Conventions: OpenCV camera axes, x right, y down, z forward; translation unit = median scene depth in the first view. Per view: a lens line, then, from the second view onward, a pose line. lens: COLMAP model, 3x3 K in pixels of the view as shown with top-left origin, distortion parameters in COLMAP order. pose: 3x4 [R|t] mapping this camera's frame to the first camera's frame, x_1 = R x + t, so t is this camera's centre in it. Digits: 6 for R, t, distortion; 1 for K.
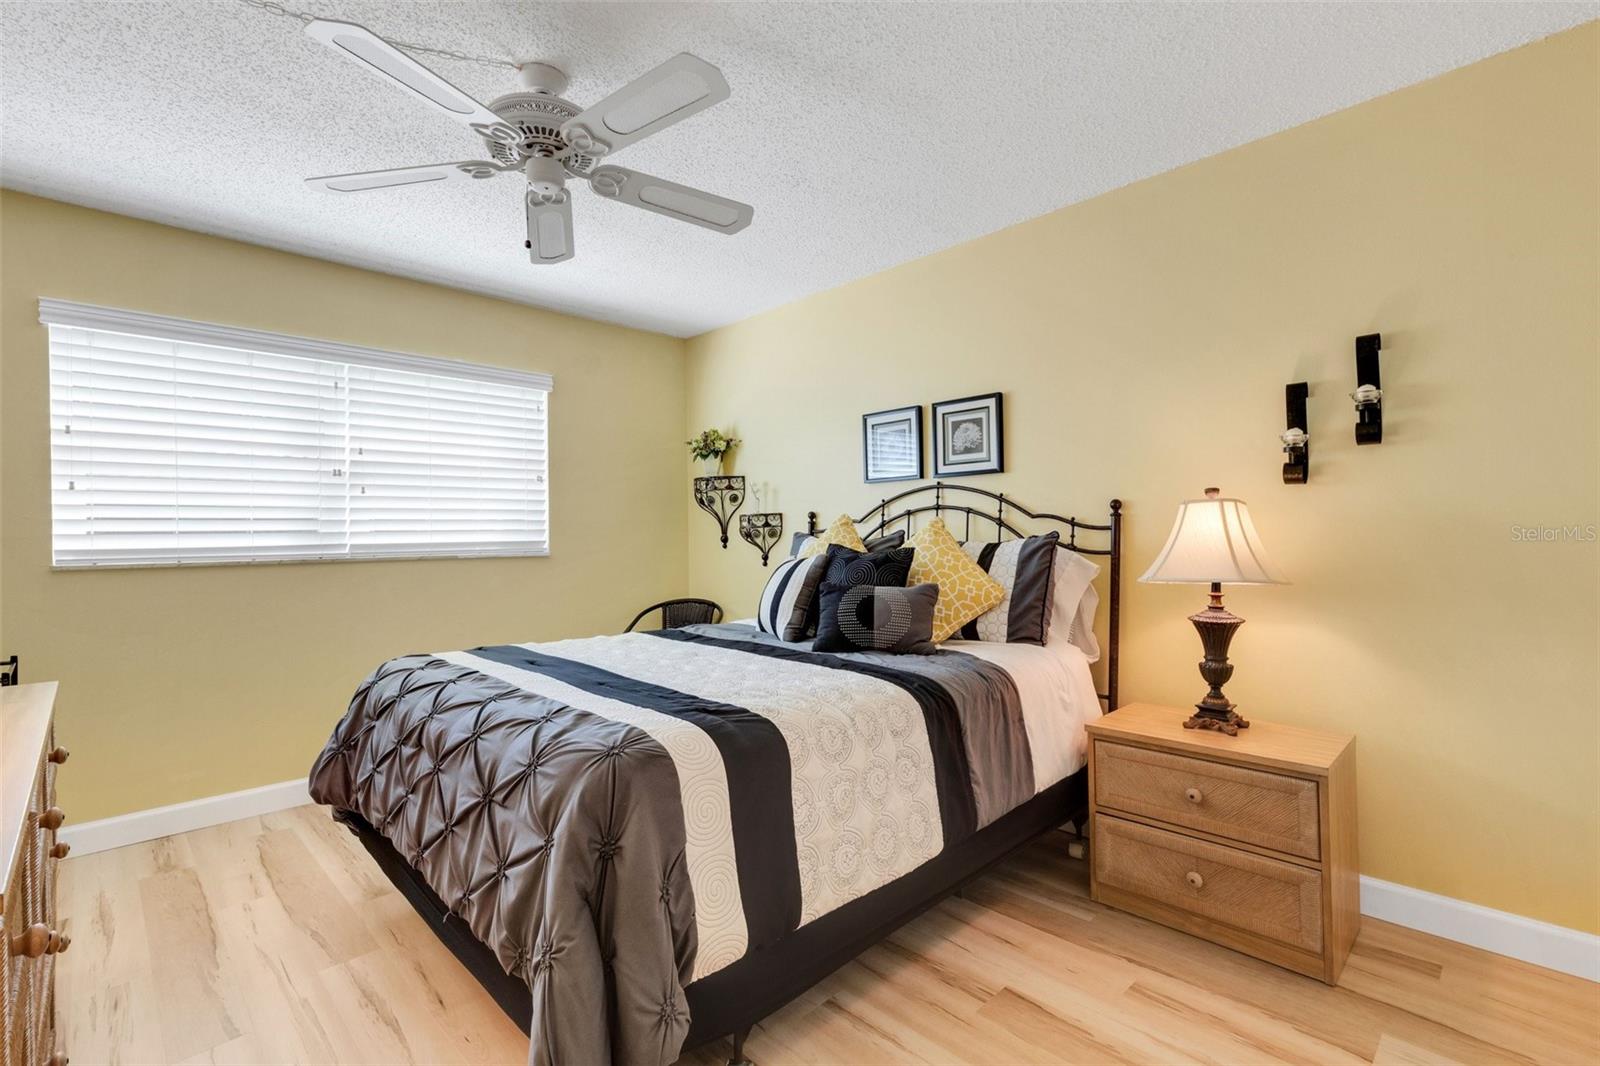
lens RADIAL K [[726.6, 0, 799.9], [0, 726.6, 531.1], [0, 0, 1]] dist [0.002337, -0.000623]
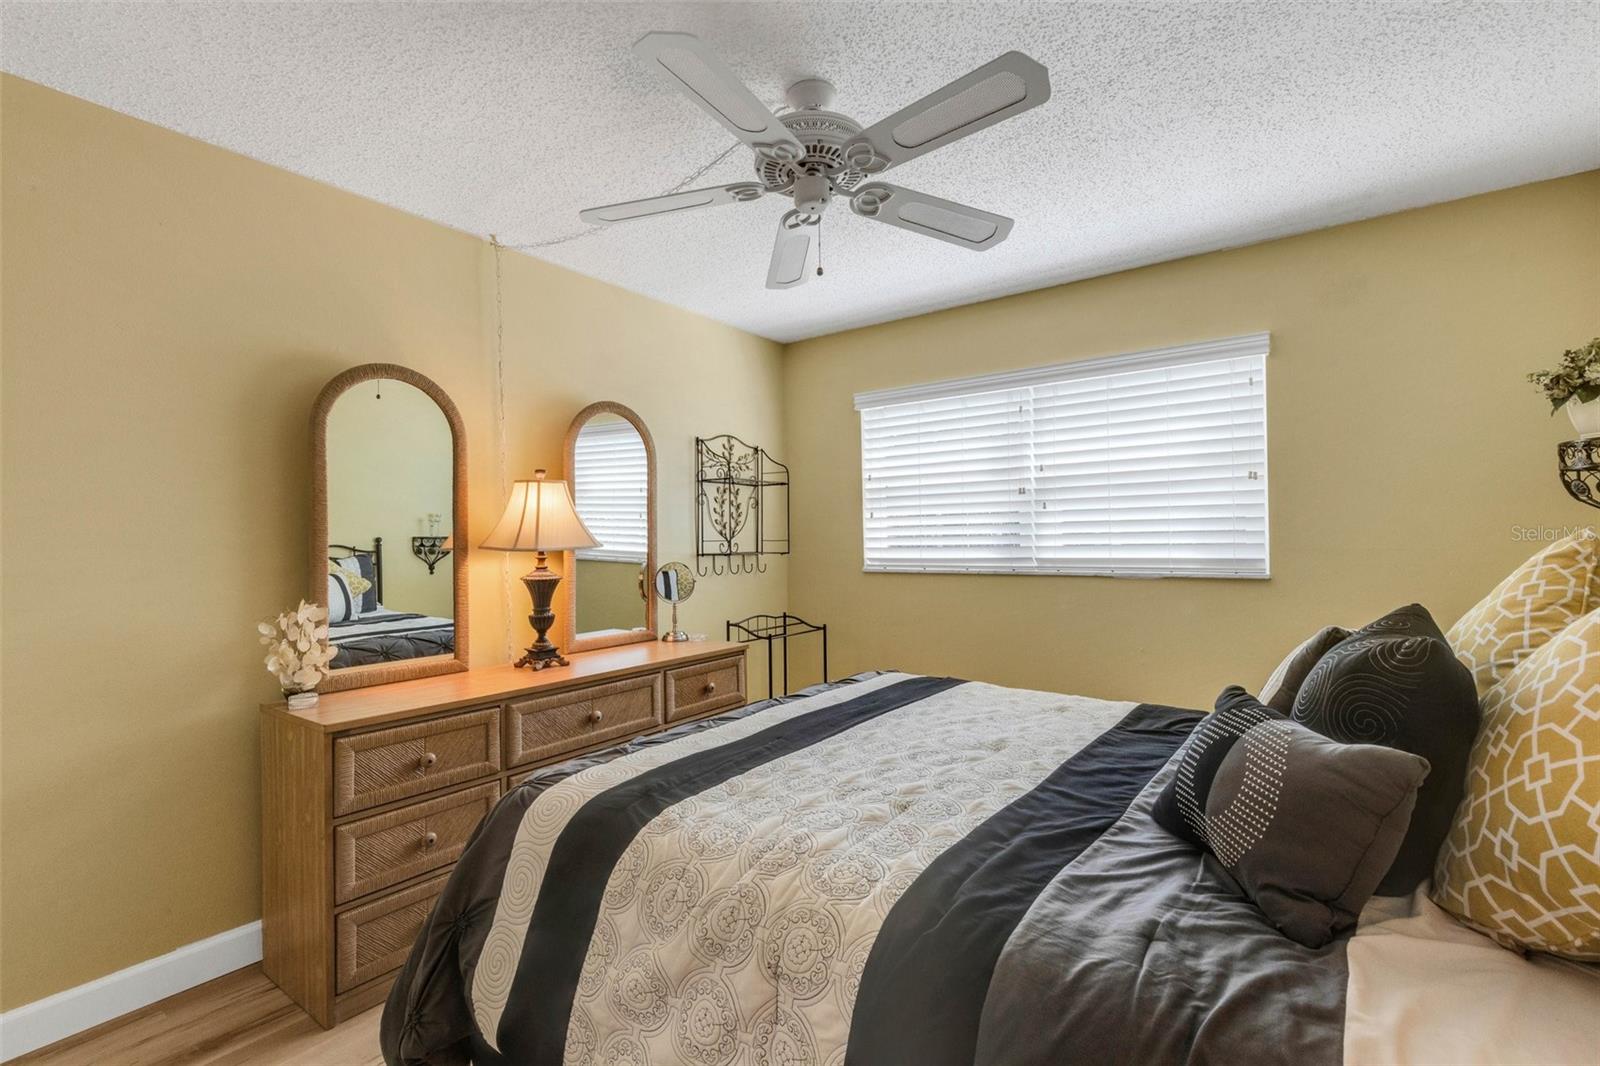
lens RADIAL K [[726.6, 0, 799.9], [0, 726.6, 531.1], [0, 0, 1]] dist [0.002337, -0.000623]
pose [[0.159082, 0.000292, -0.987265, 0.361022], [0.016816, 0.999854, 0.003005, -0.029703], [0.987122, -0.017080, 0.159054, 0.500059]]
